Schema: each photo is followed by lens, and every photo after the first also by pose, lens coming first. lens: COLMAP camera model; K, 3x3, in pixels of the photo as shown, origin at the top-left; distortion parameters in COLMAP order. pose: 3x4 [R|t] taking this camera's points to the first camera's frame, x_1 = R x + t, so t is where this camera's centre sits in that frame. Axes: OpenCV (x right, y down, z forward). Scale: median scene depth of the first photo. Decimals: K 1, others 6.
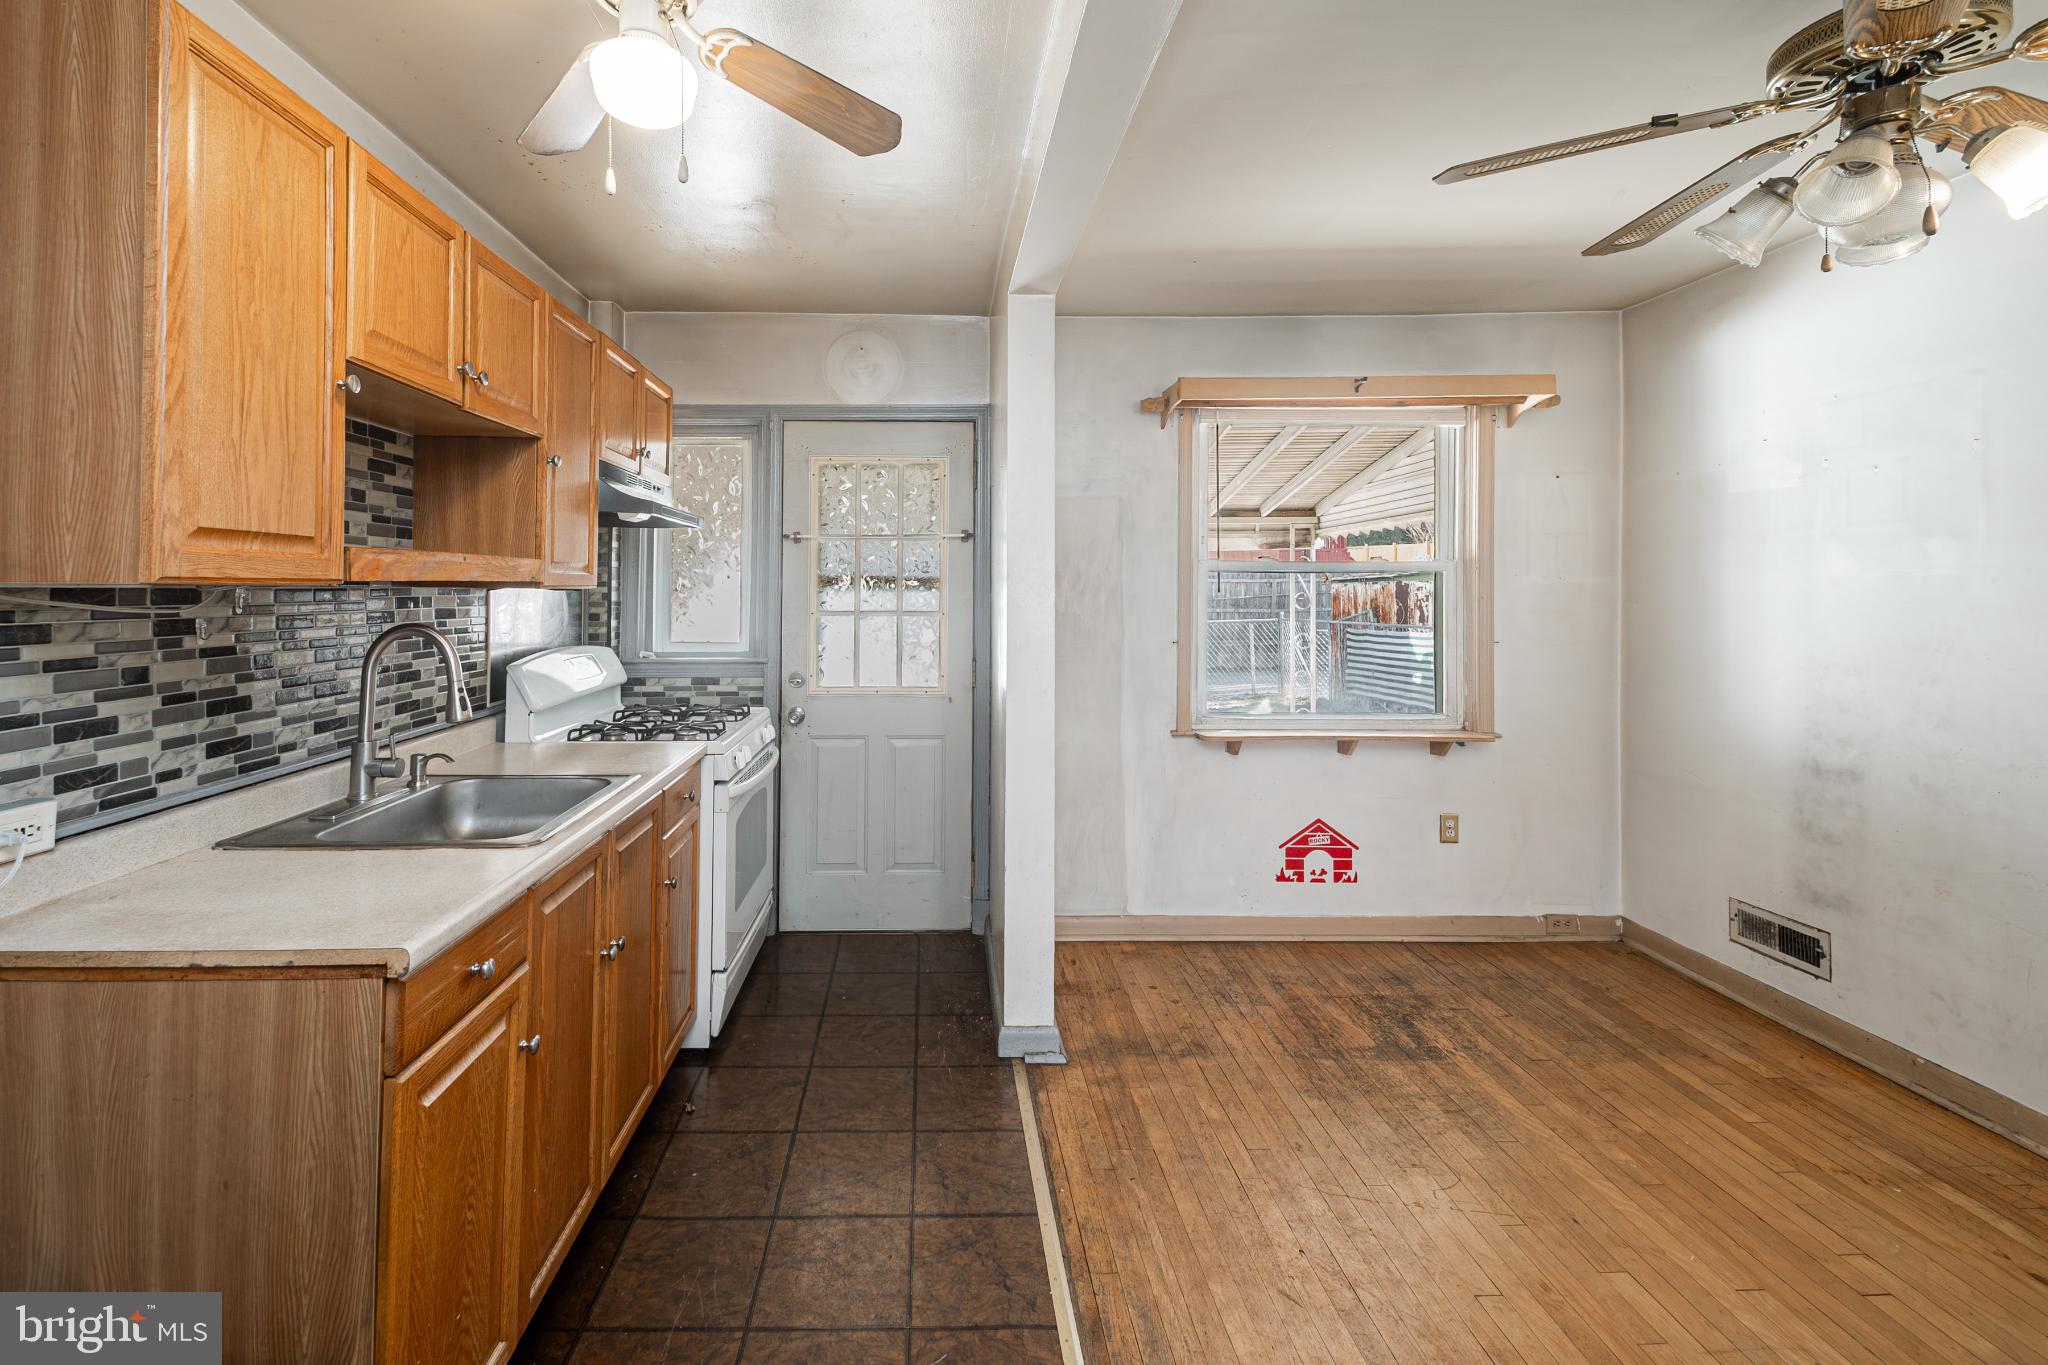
lens RADIAL K [[906.2, 0, 943.8], [0, 906.2, 581.9], [0, 0, 1]] dist [0.031540, -0.009795]
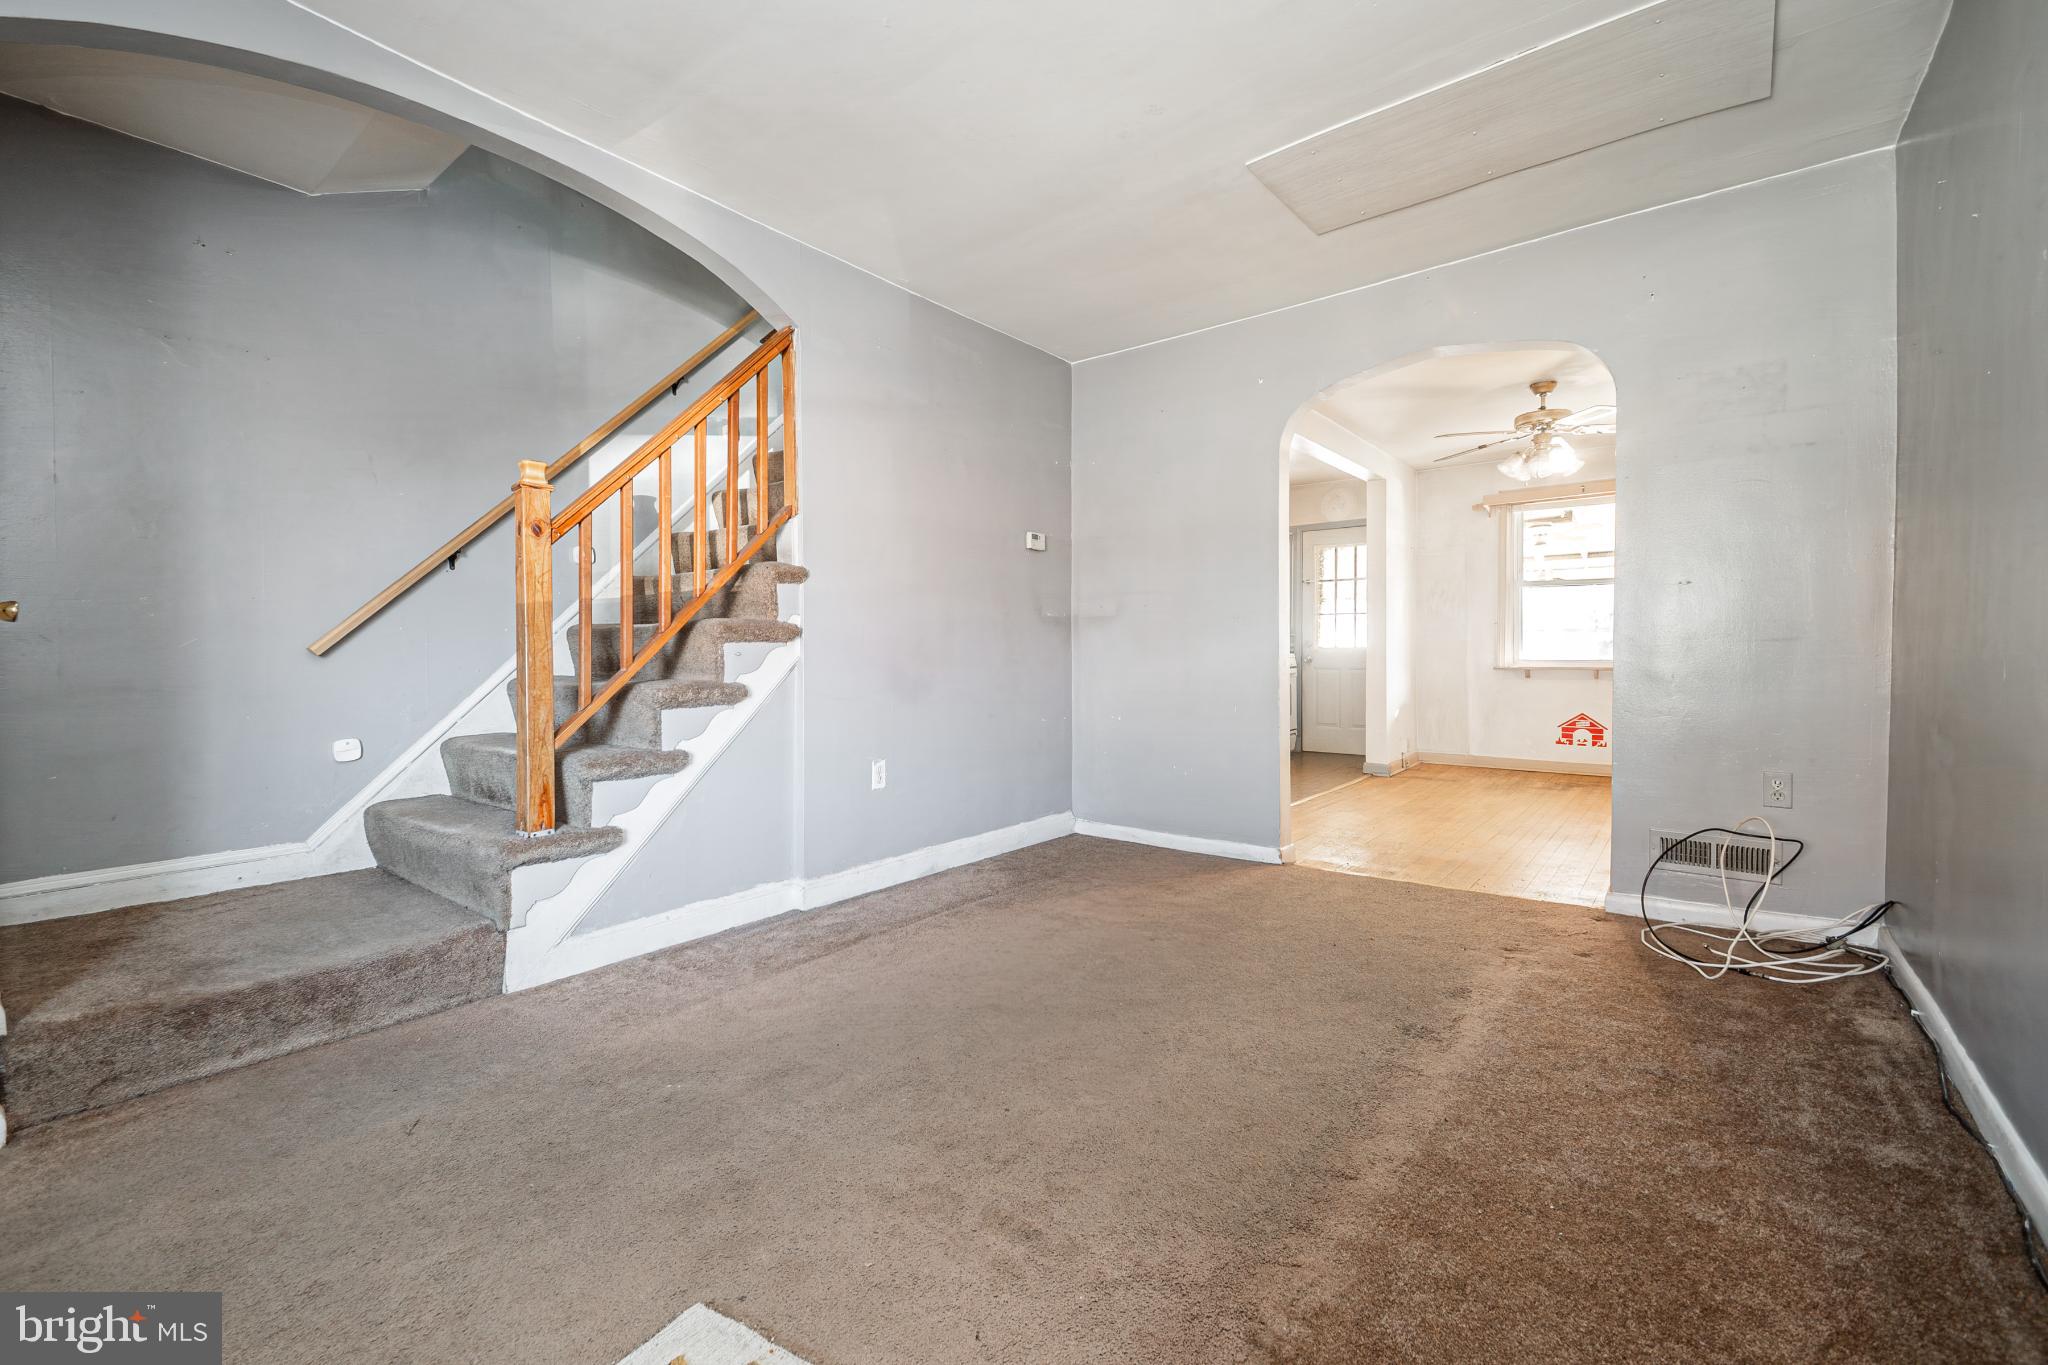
lens RADIAL K [[854.3, 0, 1019.6], [0, 854.3, 653.3], [0, 0, 1]] dist [0.027359, 0.000025]
pose [[0.778303, -0.002813, -0.627883, 0.843616], [0.010160, 0.999915, 0.008114, 0.143310], [0.627807, -0.012694, 0.778266, -1.546754]]
